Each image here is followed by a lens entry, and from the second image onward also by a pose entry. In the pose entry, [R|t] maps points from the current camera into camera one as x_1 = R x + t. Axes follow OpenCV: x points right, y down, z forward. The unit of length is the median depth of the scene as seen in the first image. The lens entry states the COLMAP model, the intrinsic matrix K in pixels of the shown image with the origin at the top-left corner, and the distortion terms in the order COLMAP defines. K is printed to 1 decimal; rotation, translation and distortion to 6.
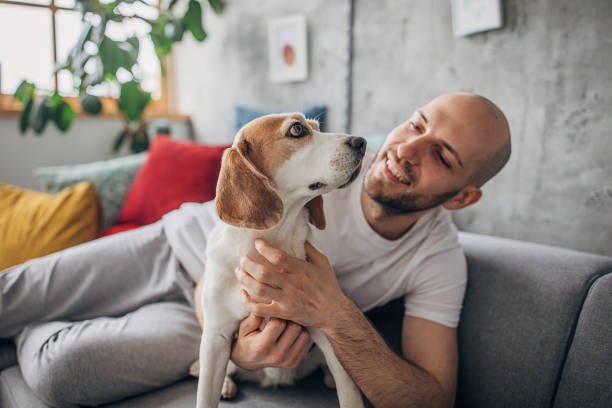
lens RADIAL K [[596.0, 0, 301.6], [0, 596.0, 206.3], [0, 0, 1]] dist [-0.022973, 0.000000]
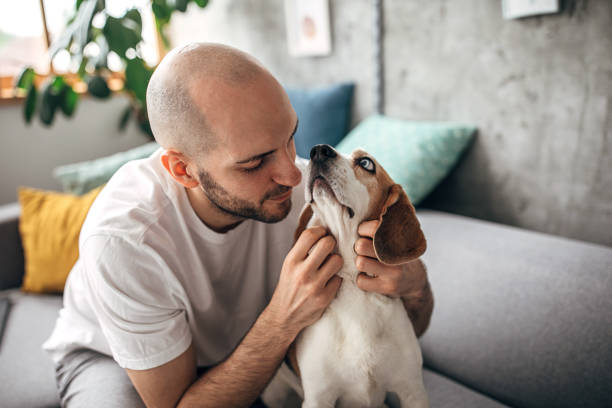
lens RADIAL K [[596.0, 0, 295.4], [0, 596.0, 201.5], [0, 0, 1]] dist [-0.022973, 0.000000]
pose [[0.996685, -0.069853, 0.041712, -0.114513], [0.063809, 0.989208, 0.131897, -0.119768], [-0.050475, -0.128798, 0.990385, 0.031303]]
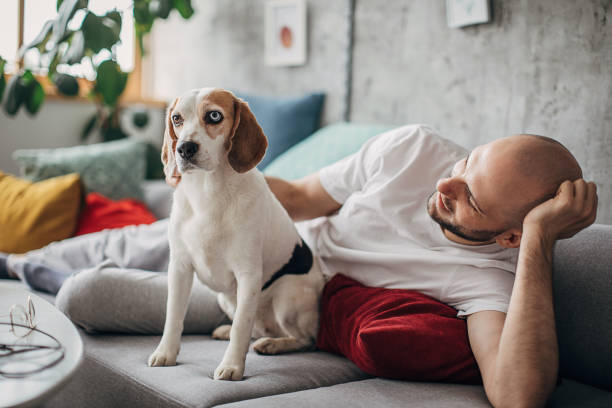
lens RADIAL K [[932.5, 0, 305.9], [0, 932.5, 207.9], [0, 0, 1]] dist [-0.114375, 0.000000]
pose [[0.999612, 0.025694, 0.010783, -0.000009], [-0.025102, 0.998341, -0.051819, 0.097397], [-0.012096, 0.051529, 0.998598, -0.493508]]
